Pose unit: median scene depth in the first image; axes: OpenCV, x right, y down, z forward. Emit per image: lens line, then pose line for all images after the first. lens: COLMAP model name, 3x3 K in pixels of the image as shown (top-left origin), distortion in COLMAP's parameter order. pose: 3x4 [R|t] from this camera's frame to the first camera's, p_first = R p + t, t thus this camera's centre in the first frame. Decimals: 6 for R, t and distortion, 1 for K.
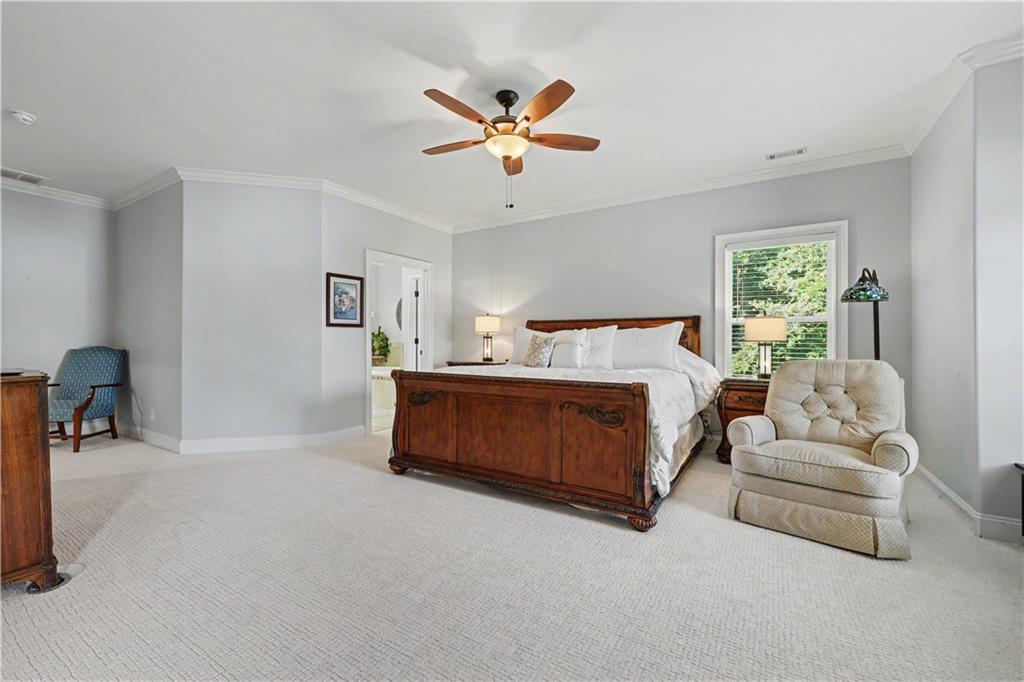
lens RADIAL K [[421.4, 0, 511.5], [0, 421.4, 339.8], [0, 0, 1]] dist [-0.001407, -0.000351]
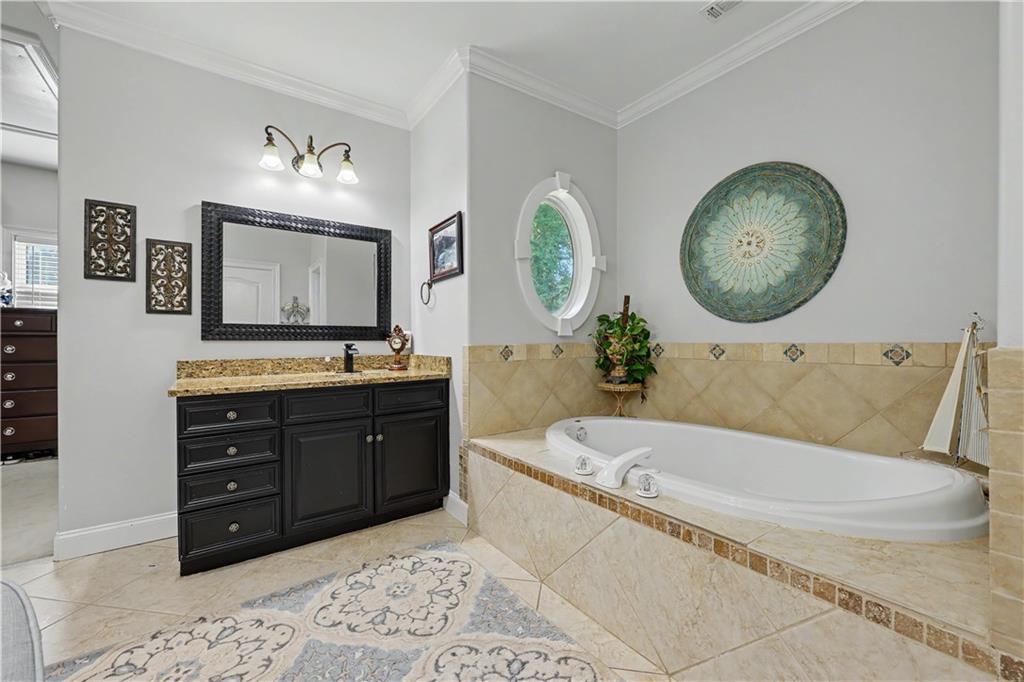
lens RADIAL K [[421.4, 0, 512.3], [0, 421.4, 341.7], [0, 0, 1]] dist [-0.001407, -0.000351]
pose [[0.921276, -0.002307, -0.388903, -0.264286], [0.002039, 0.999997, -0.001104, 0.004848], [0.388905, 0.000224, 0.921278, 0.648295]]
